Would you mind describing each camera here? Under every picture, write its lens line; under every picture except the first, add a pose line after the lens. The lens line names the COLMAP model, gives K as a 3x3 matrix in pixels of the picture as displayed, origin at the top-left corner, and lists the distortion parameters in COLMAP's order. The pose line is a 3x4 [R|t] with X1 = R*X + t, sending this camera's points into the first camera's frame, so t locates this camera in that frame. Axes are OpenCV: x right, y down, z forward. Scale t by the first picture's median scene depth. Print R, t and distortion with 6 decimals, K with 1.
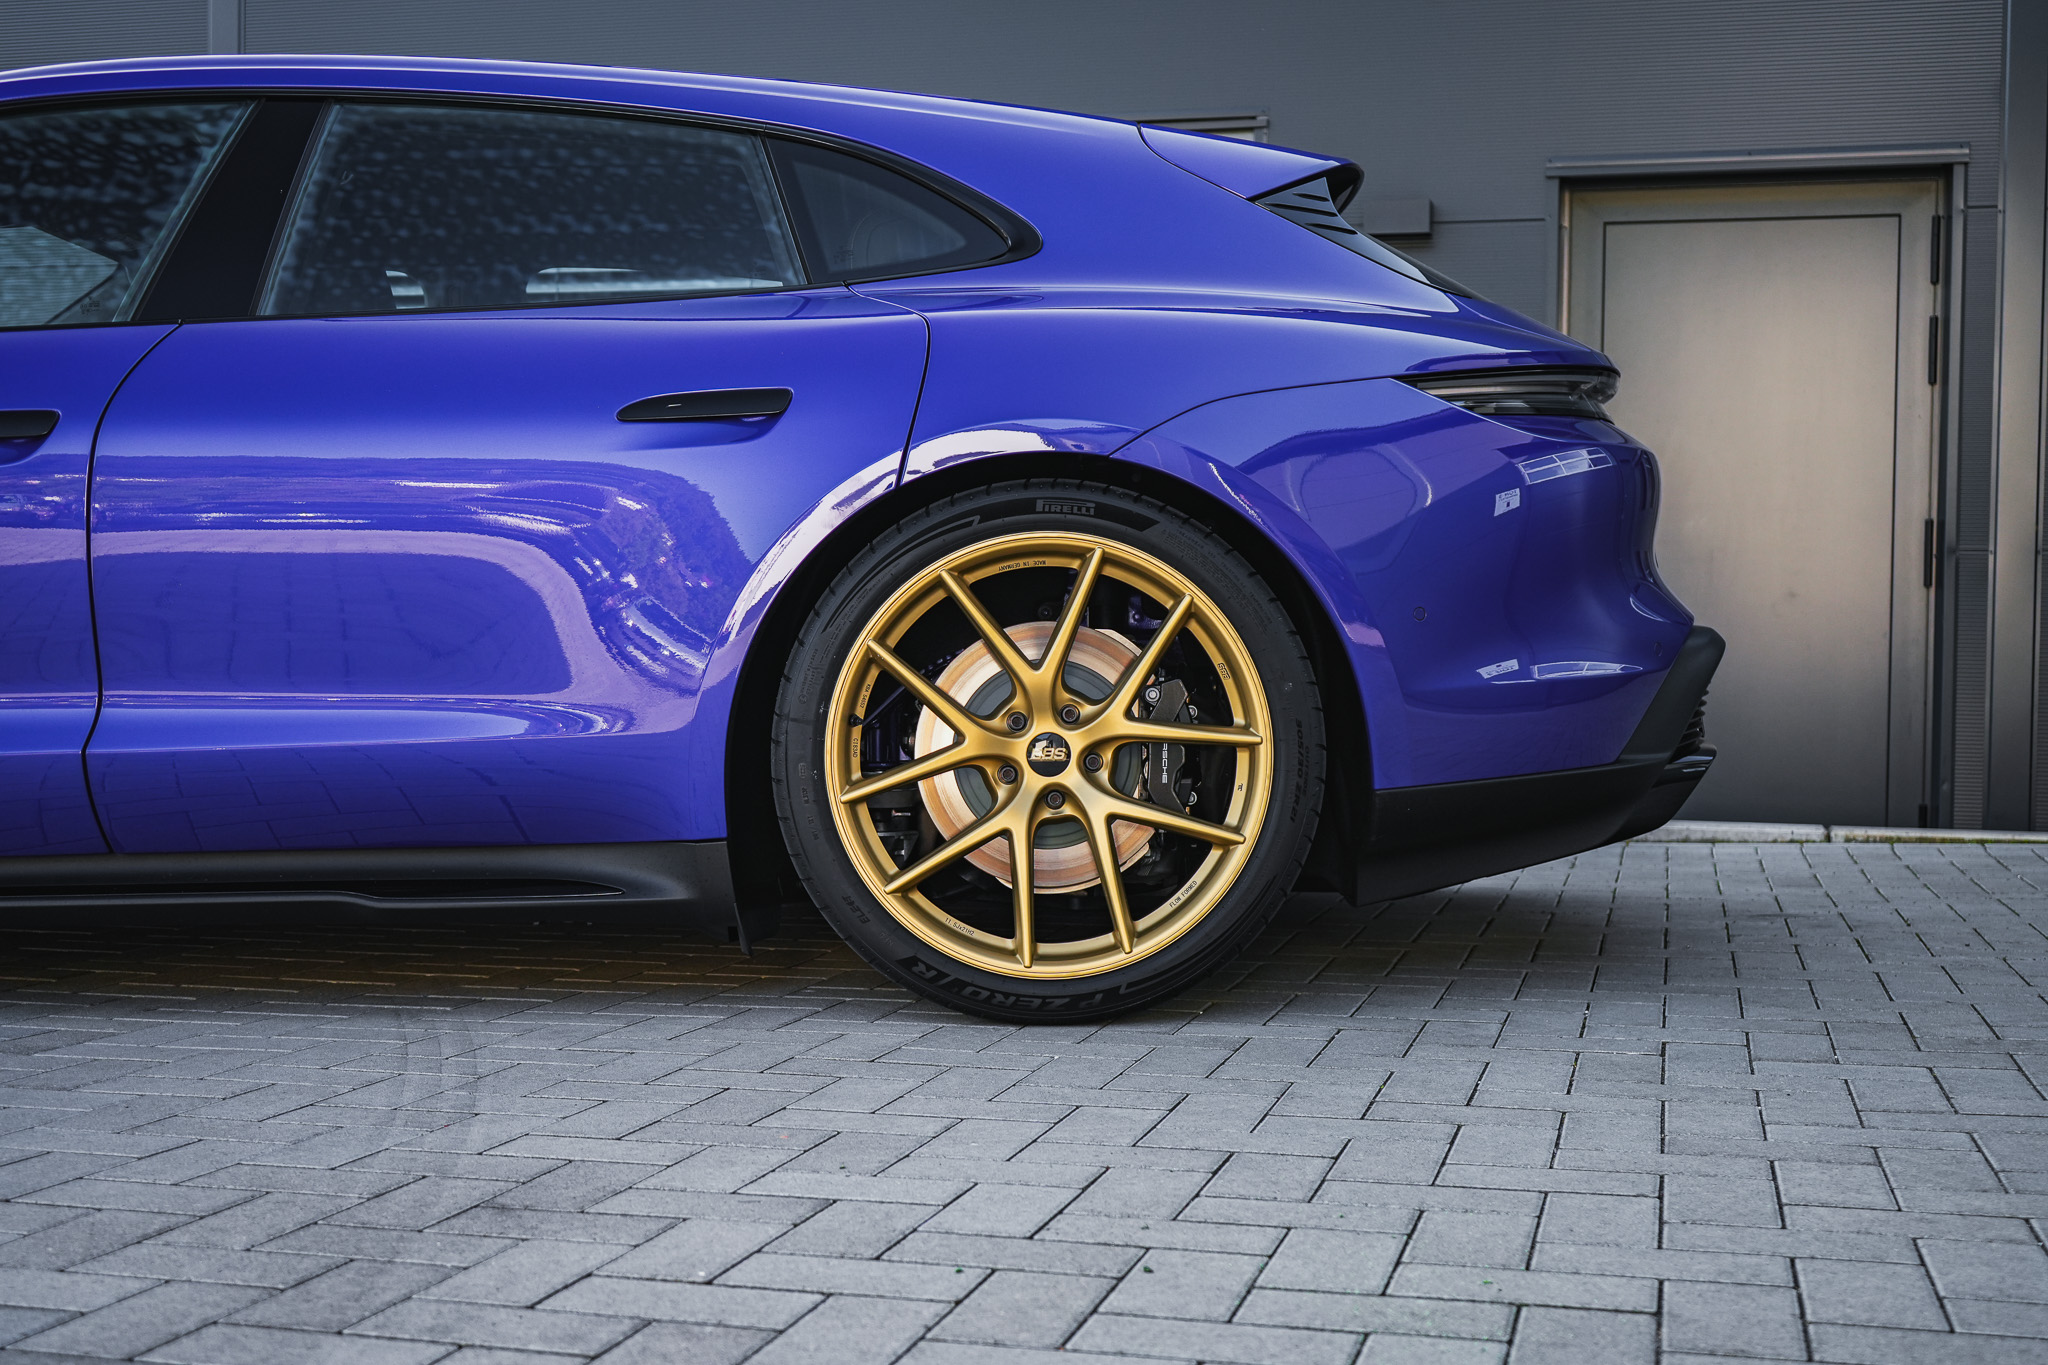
lens RADIAL K [[2475.1, 0, 1014.2], [0, 2475.1, 680.5], [0, 0, 1]] dist [0.001926, 0.000000]
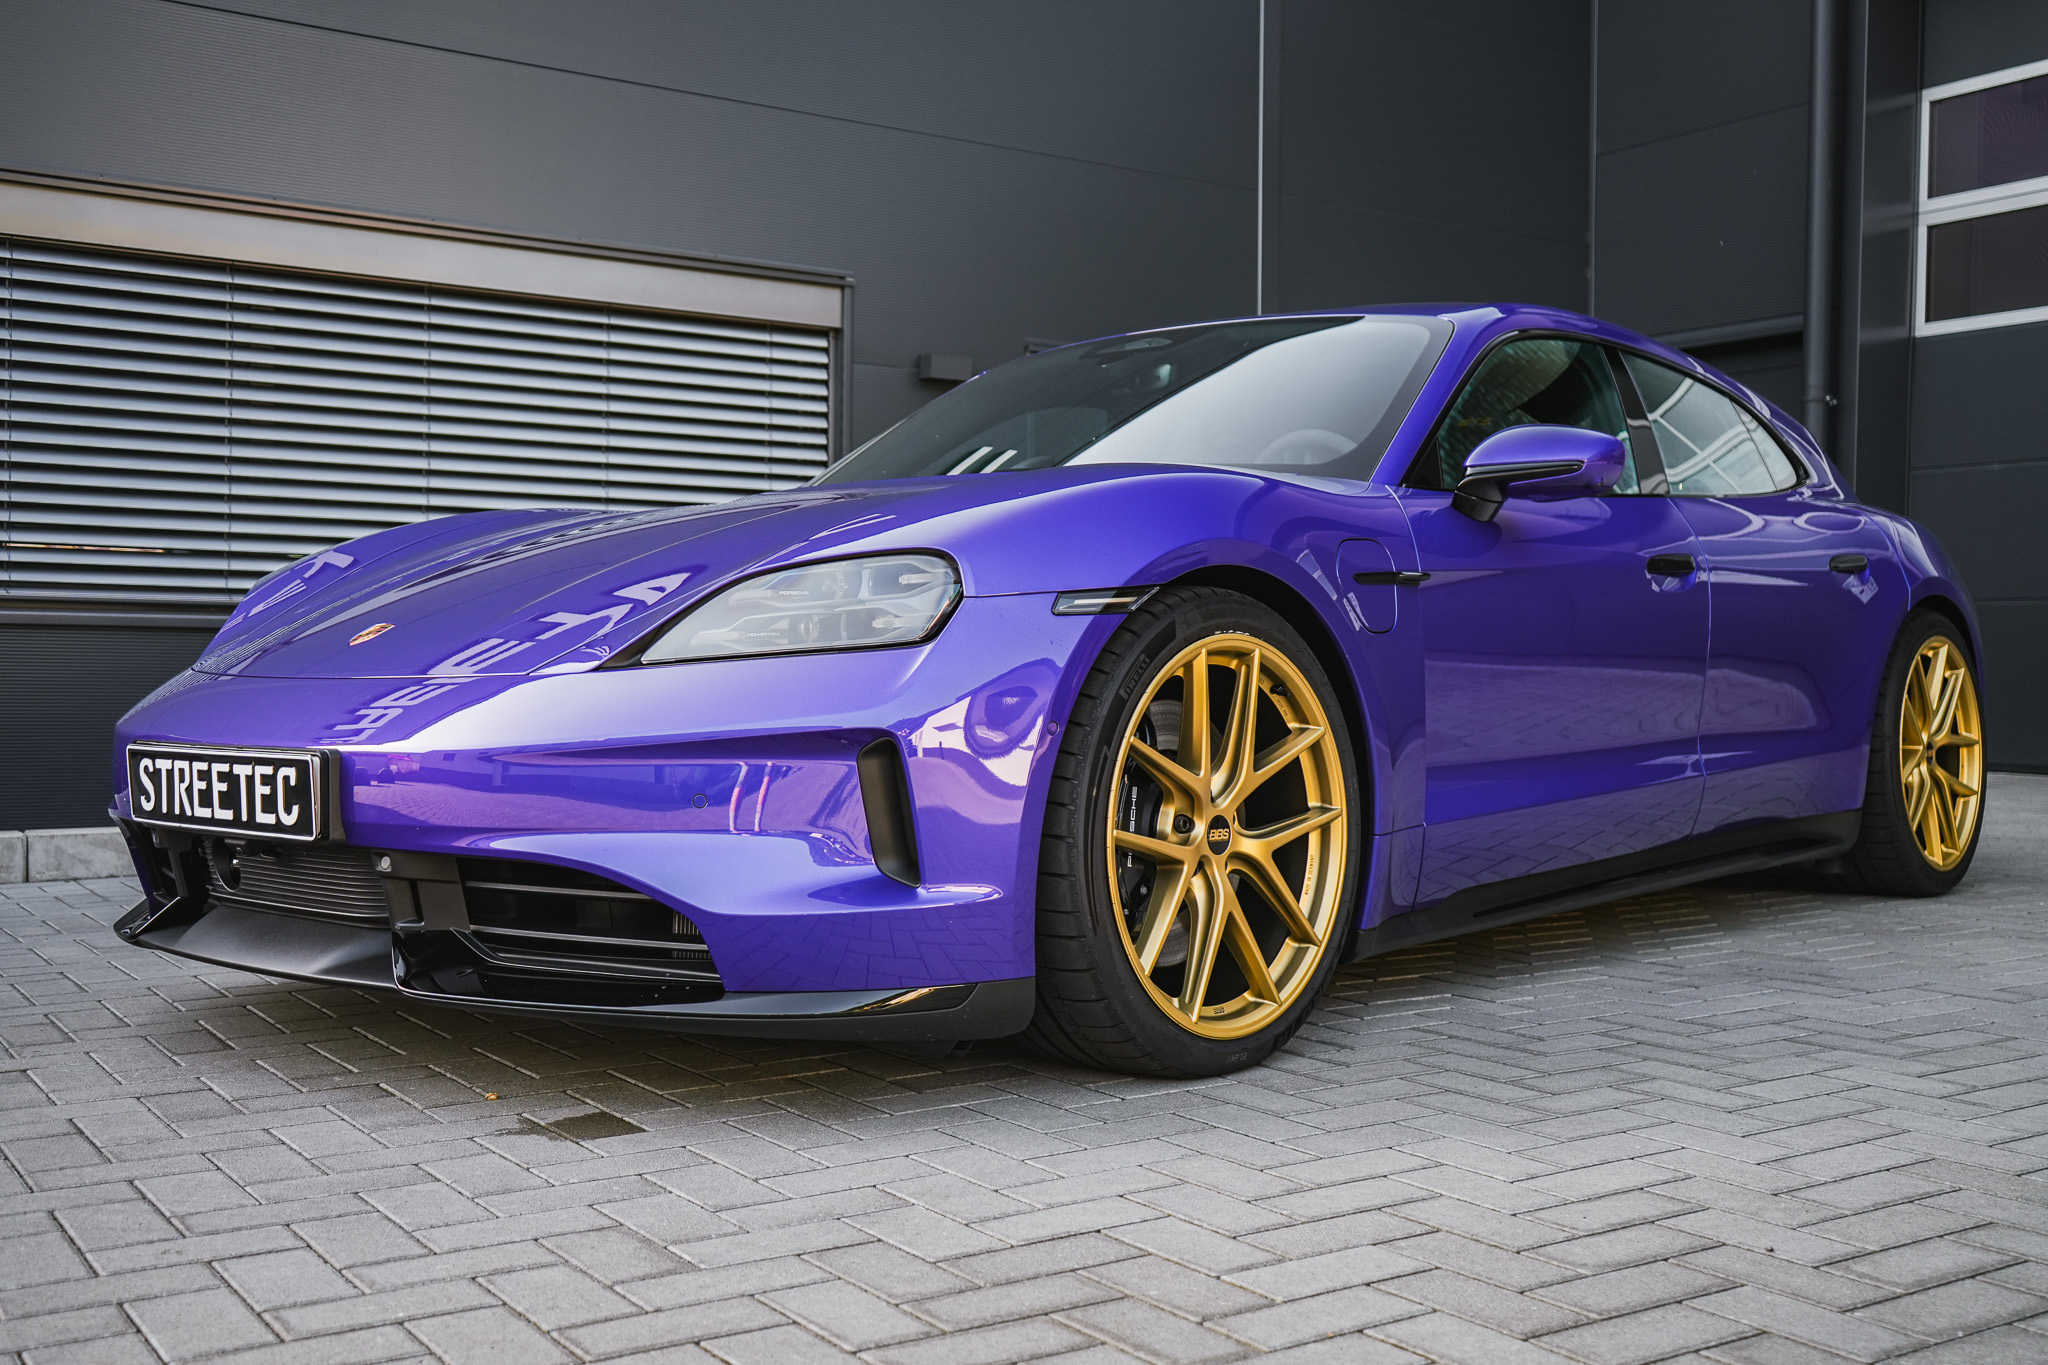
lens RADIAL K [[2116.5, 0, 1028.0], [0, 2116.5, 682.9], [0, 0, 1]] dist [0.011724, 0.000000]
pose [[0.665272, -0.012736, 0.746492, -1.652812], [0.012101, 0.999907, 0.006275, -0.042776], [-0.746503, 0.004859, 0.665365, 0.433897]]
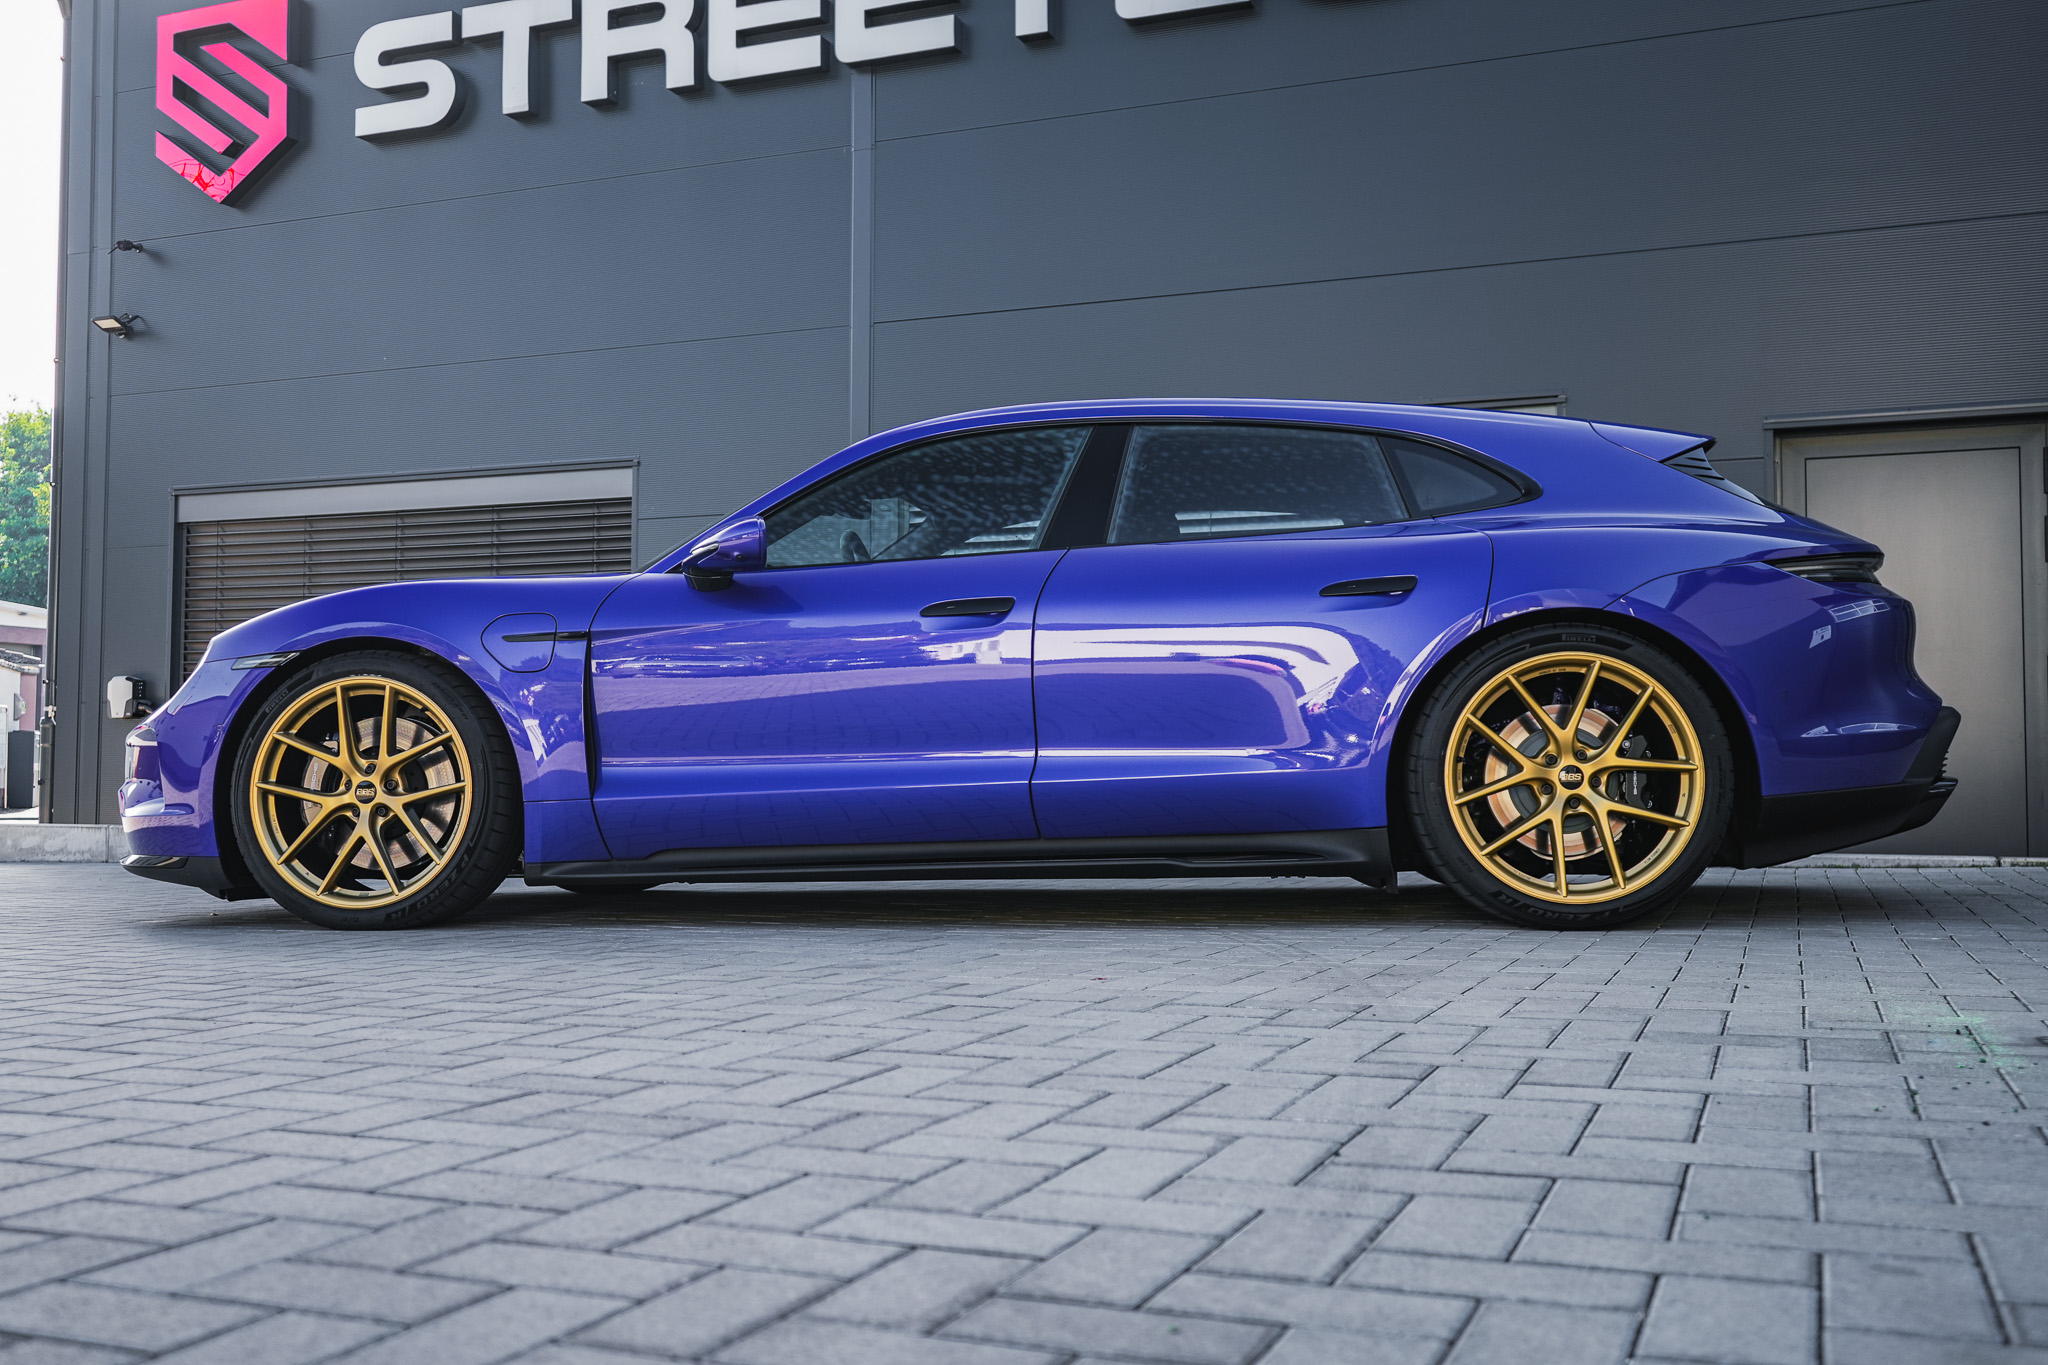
lens RADIAL K [[1902.1, 0, 1017.2], [0, 1902.1, 678.0], [0, 0, 1]] dist [0.005650, 0.000000]
pose [[0.992084, -0.016946, -0.124425, -0.208828], [0.008076, 0.997411, -0.071452, 0.053039], [0.125314, 0.069882, 0.989653, -0.404206]]
